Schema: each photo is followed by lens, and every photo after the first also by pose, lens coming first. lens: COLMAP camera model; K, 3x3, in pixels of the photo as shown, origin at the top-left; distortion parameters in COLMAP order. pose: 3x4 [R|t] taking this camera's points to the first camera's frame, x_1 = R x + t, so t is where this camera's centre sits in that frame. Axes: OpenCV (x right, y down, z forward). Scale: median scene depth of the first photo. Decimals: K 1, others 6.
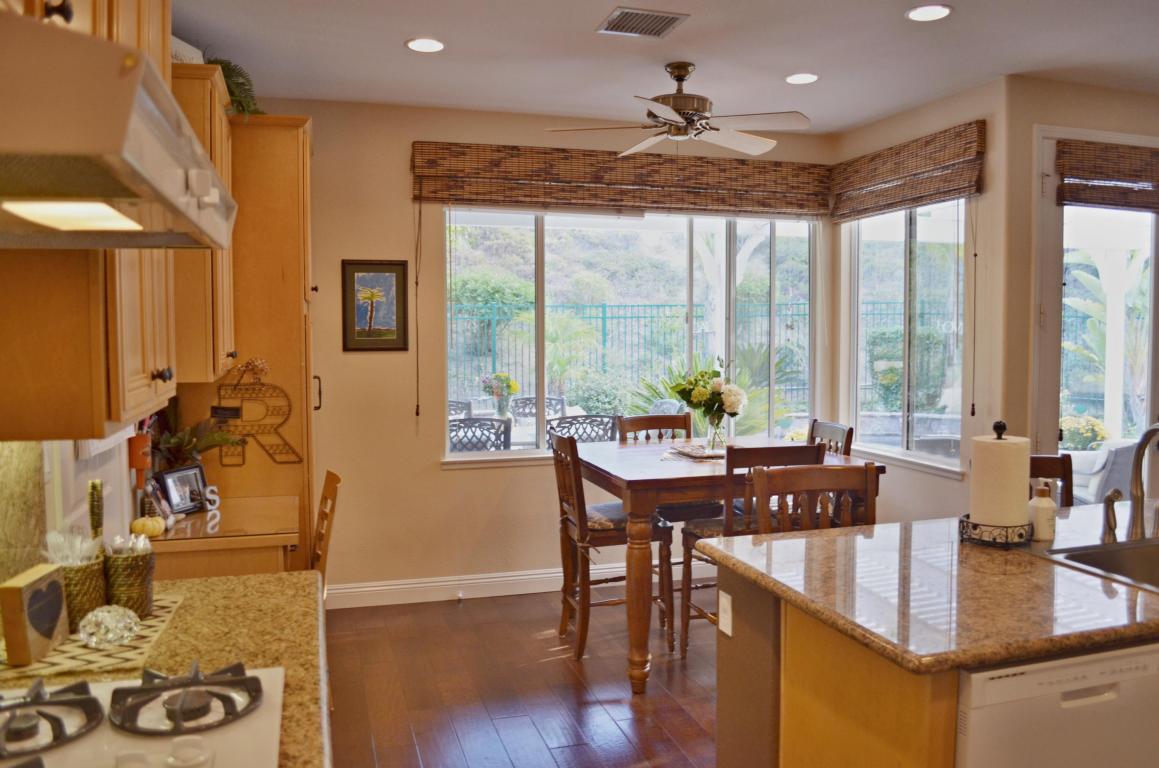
lens RADIAL K [[910.2, 0, 597.9], [0, 910.2, 394.8], [0, 0, 1]] dist [-0.083601, 0.013865]
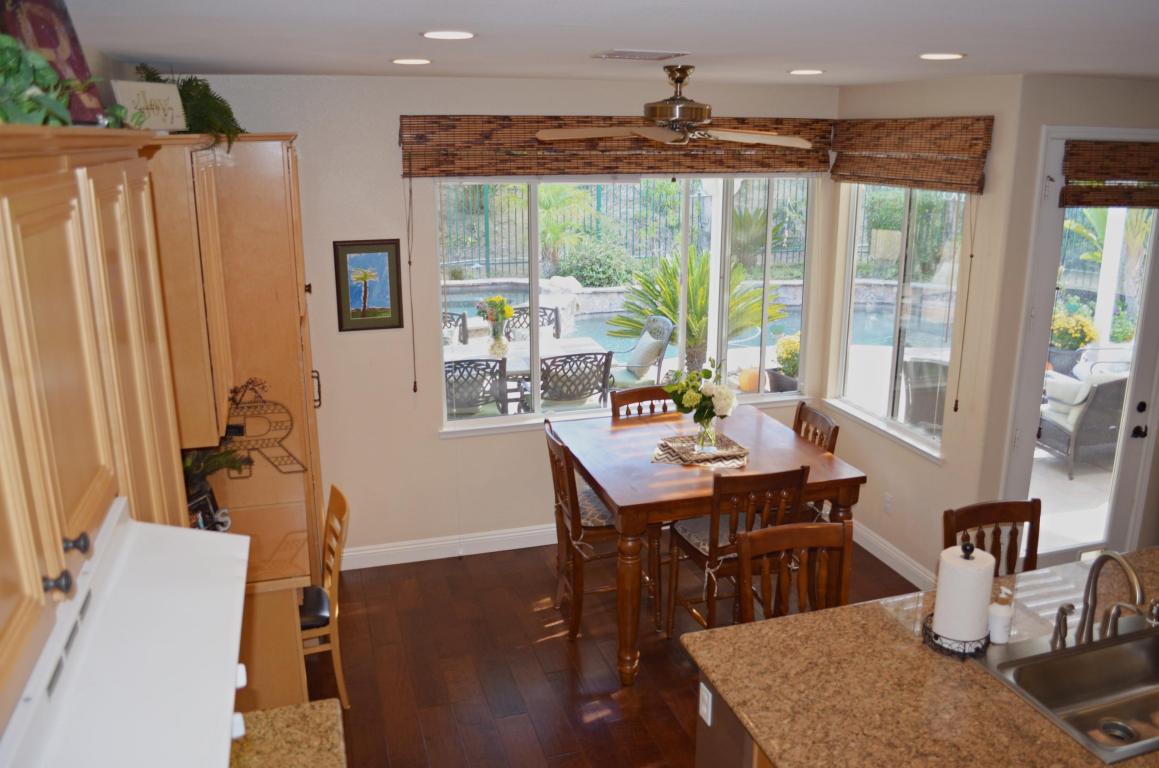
lens RADIAL K [[910.2, 0, 597.1], [0, 910.2, 389.6], [0, 0, 1]] dist [-0.083601, 0.013865]
pose [[0.999975, 0.003952, 0.005926, 0.000282], [-0.005056, 0.979810, 0.199865, -0.186991], [-0.005016, -0.199890, 0.979806, -0.001773]]
